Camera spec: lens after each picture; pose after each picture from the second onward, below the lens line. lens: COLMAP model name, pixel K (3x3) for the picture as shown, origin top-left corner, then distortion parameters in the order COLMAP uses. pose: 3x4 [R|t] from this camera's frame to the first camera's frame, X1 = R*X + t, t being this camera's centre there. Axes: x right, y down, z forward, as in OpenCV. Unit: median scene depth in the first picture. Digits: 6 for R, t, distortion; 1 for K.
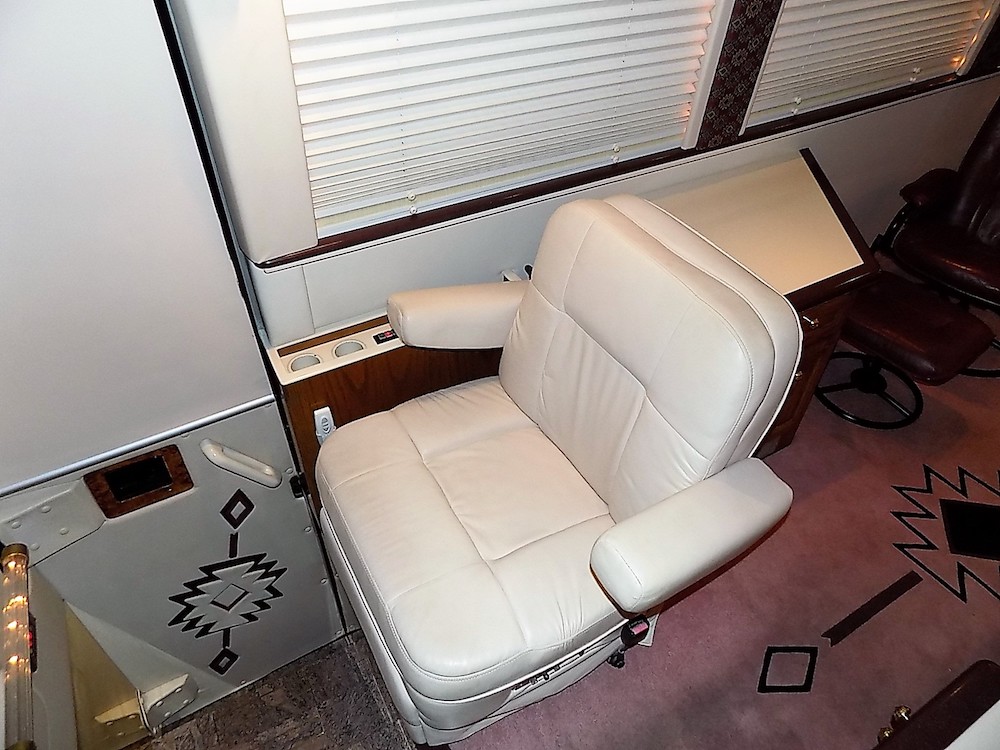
lens RADIAL K [[673.8, 0, 501.7], [0, 673.8, 366.5], [0, 0, 1]] dist [-0.085692, 0.086181]
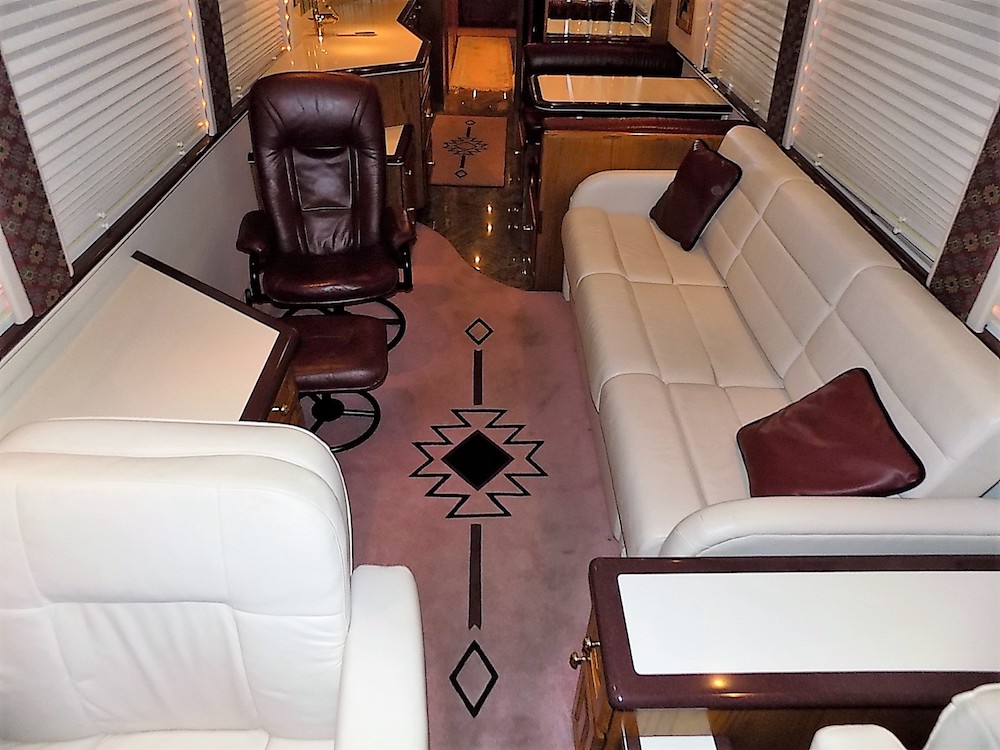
lens RADIAL K [[673.8, 0, 501.7], [0, 673.8, 366.5], [0, 0, 1]] dist [-0.085692, 0.086181]
pose [[0.483940, -0.522500, 0.701994, -0.030859], [0.558166, 0.802125, 0.212239, -0.129128], [-0.673982, 0.289118, 0.679823, 0.082161]]
